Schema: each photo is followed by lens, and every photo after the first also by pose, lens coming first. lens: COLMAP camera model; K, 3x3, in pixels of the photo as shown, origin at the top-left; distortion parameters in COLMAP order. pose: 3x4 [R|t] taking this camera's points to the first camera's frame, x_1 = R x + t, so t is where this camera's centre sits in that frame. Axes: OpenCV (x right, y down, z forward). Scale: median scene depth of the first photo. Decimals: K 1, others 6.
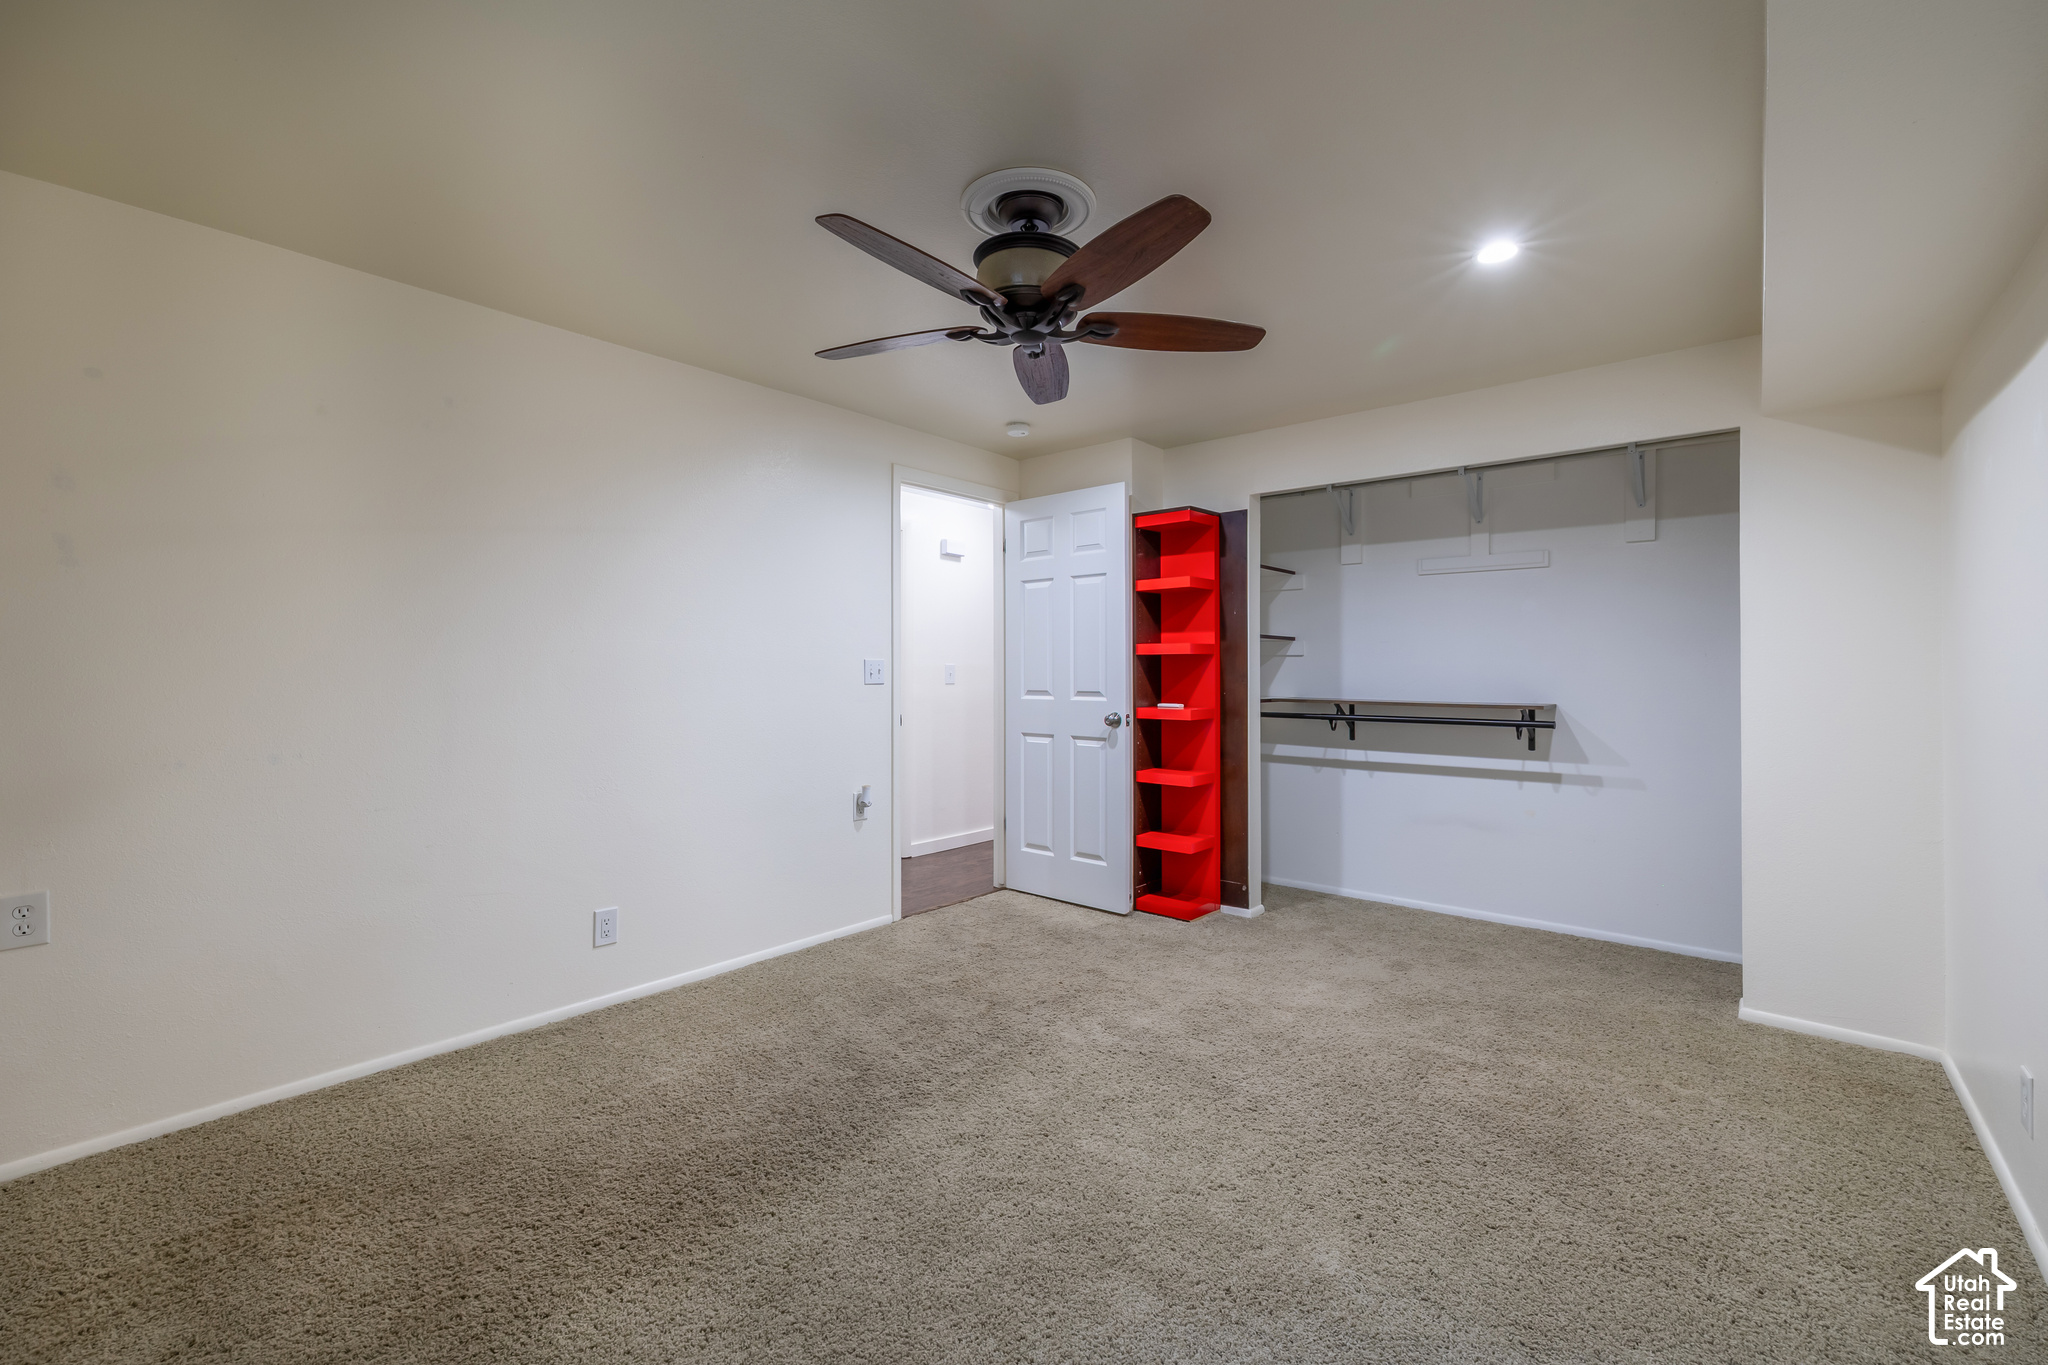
lens RADIAL K [[858.2, 0, 1030.1], [0, 858.2, 667.9], [0, 0, 1]] dist [0.000376, -0.000264]
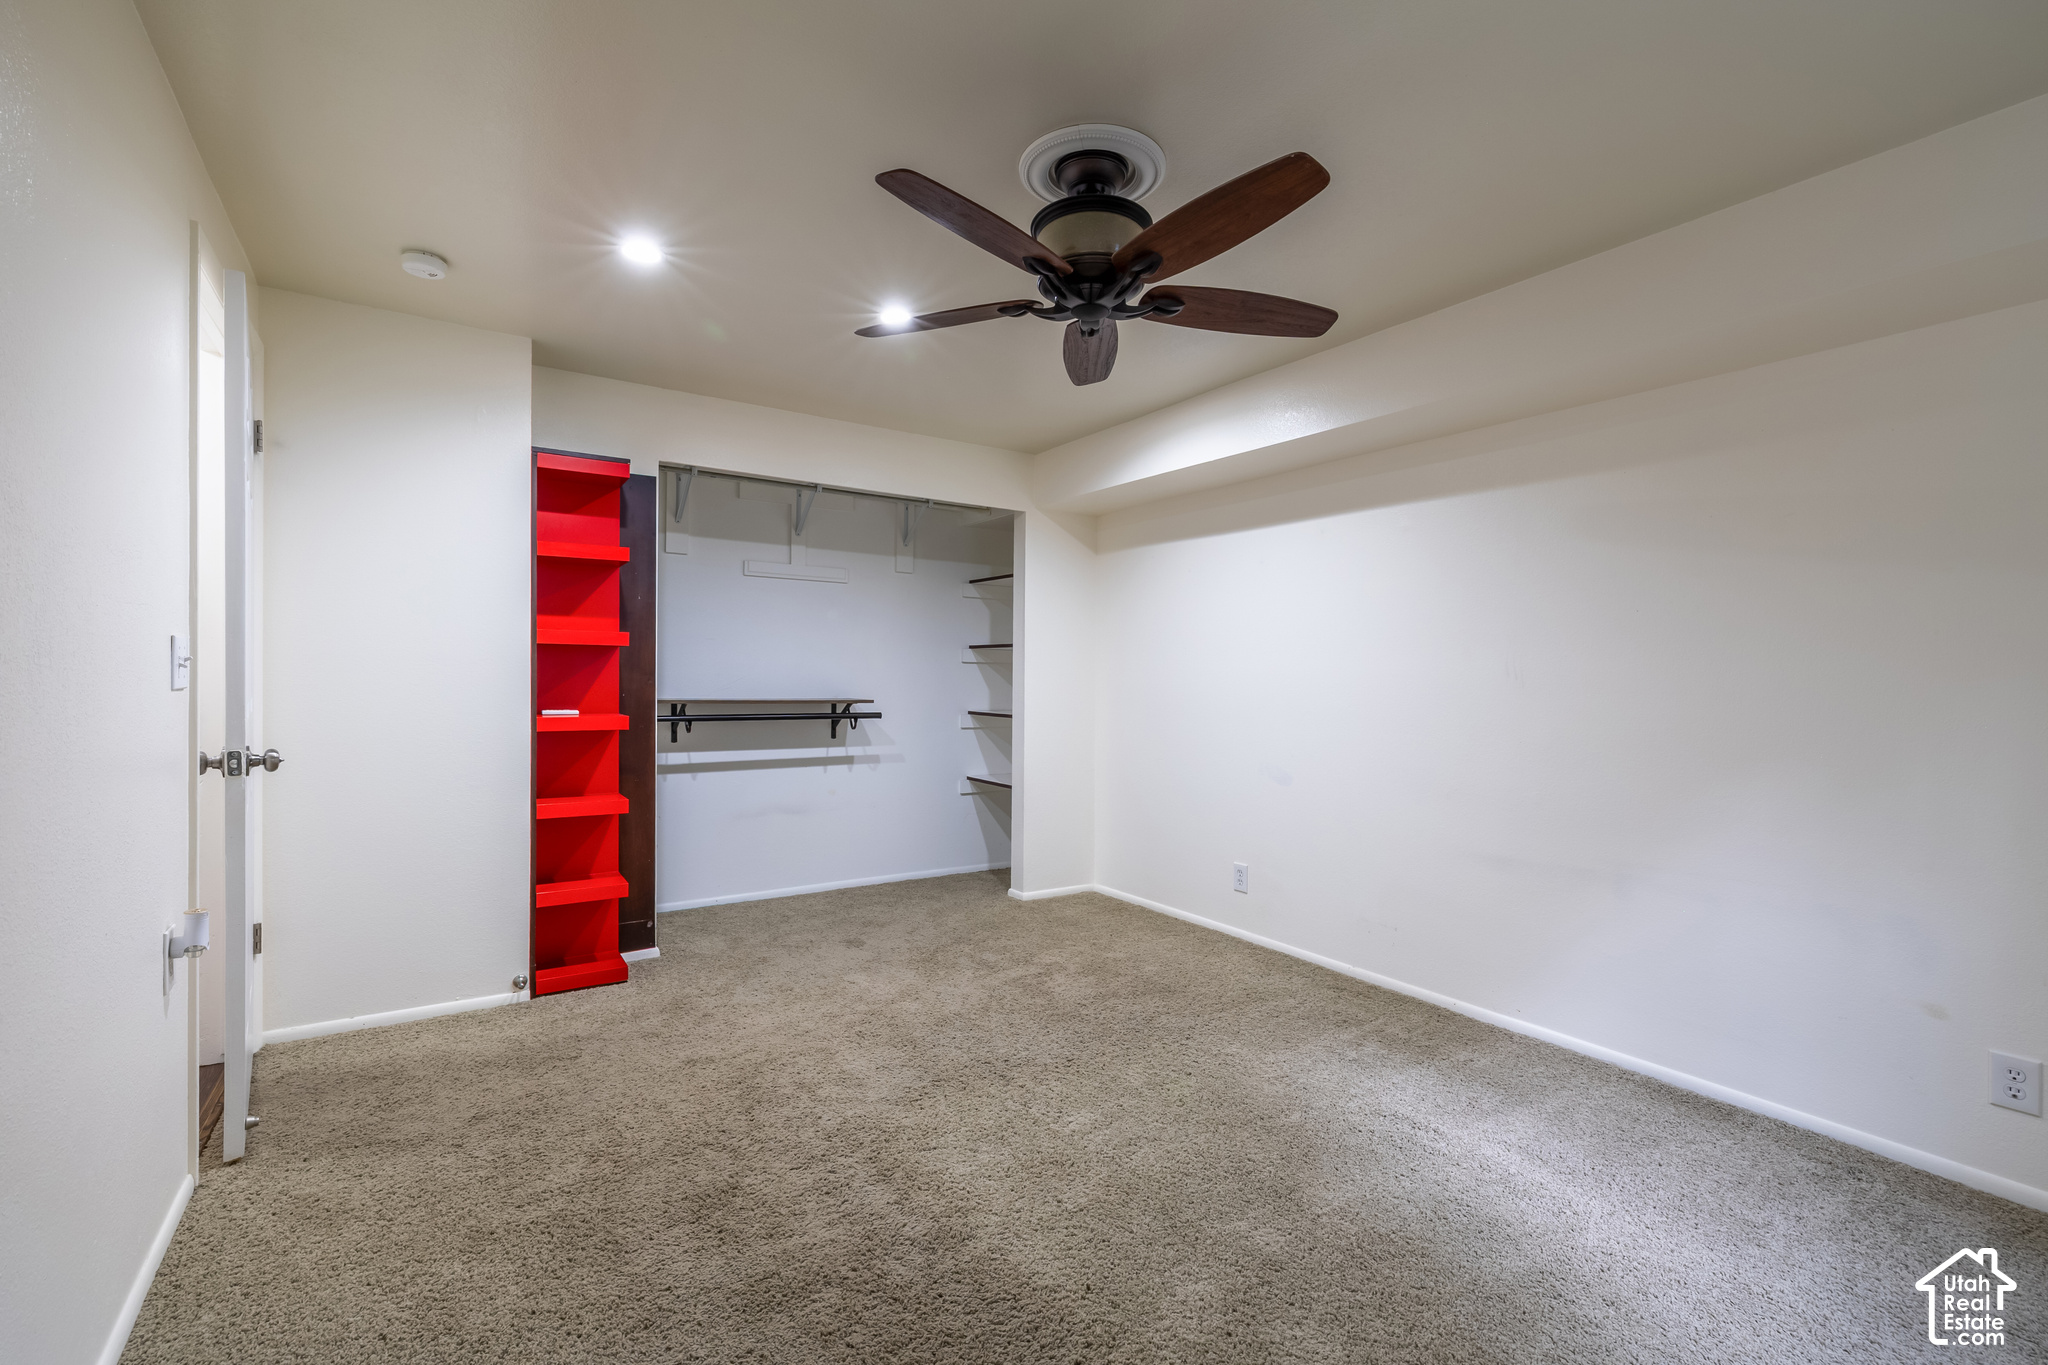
lens RADIAL K [[875.1, 0, 1024.0], [0, 875.1, 682.5], [0, 0, 1]] dist [0.000295, 0.000156]
pose [[0.275253, -0.005704, 0.961355, -0.502222], [-0.017510, 0.999787, 0.010945, 0.002245], [-0.961212, -0.019846, 0.275094, 0.433468]]
